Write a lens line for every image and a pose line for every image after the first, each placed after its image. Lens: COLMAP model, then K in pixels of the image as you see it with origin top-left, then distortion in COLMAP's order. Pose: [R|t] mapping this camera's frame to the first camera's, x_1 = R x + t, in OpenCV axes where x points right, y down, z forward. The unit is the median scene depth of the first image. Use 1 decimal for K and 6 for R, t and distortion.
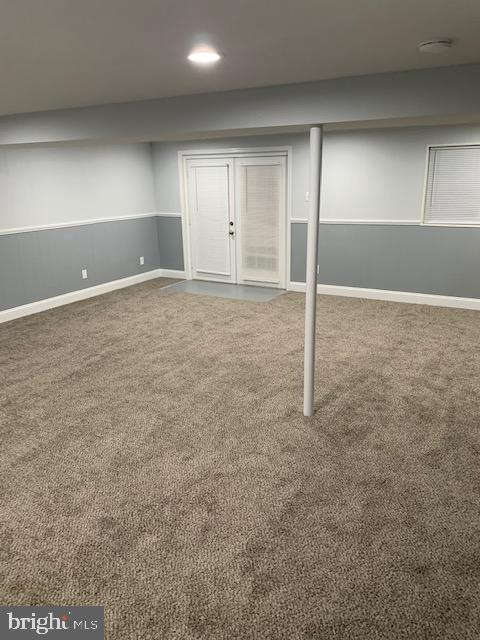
lens RADIAL K [[485.7, 0, 240.0], [0, 485.7, 320.0], [0, 0, 1]] dist [0.103667, -0.163523]
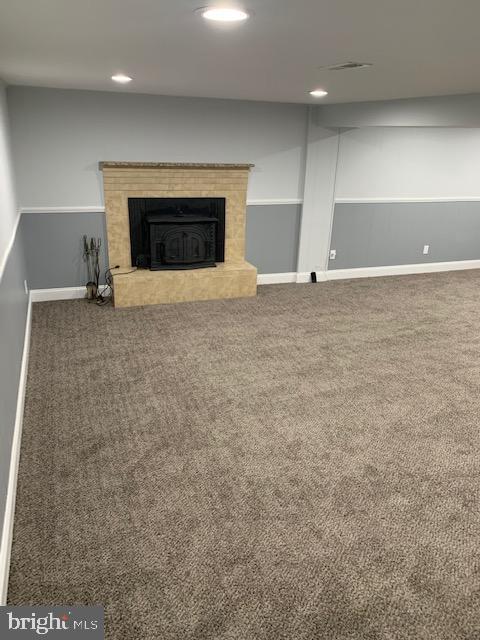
lens RADIAL K [[485.7, 0, 240.0], [0, 485.7, 320.0], [0, 0, 1]] dist [0.103667, -0.163523]
pose [[0.761785, 0.270386, -0.588706, 0.037637], [-0.230533, 0.962394, 0.143708, -0.012630], [0.605424, 0.026242, 0.795470, -0.056502]]
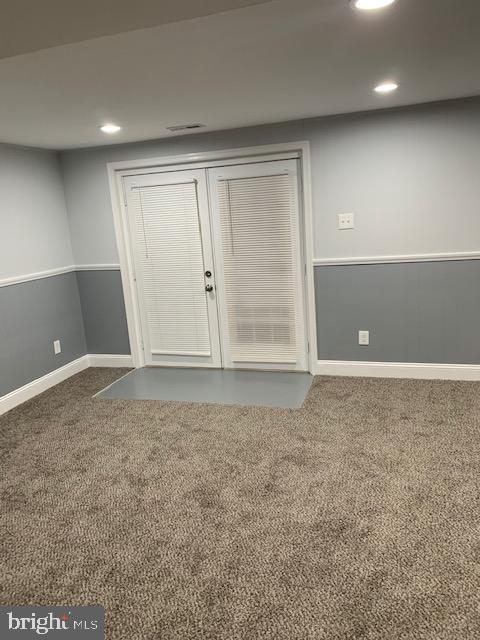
lens RADIAL K [[485.7, 0, 240.0], [0, 485.7, 320.0], [0, 0, 1]] dist [0.103667, -0.163523]
pose [[0.978370, -0.094700, 0.183912, -0.121862], [0.108926, 0.991664, -0.068837, -0.118700], [-0.175860, 0.087381, 0.980529, 0.502250]]
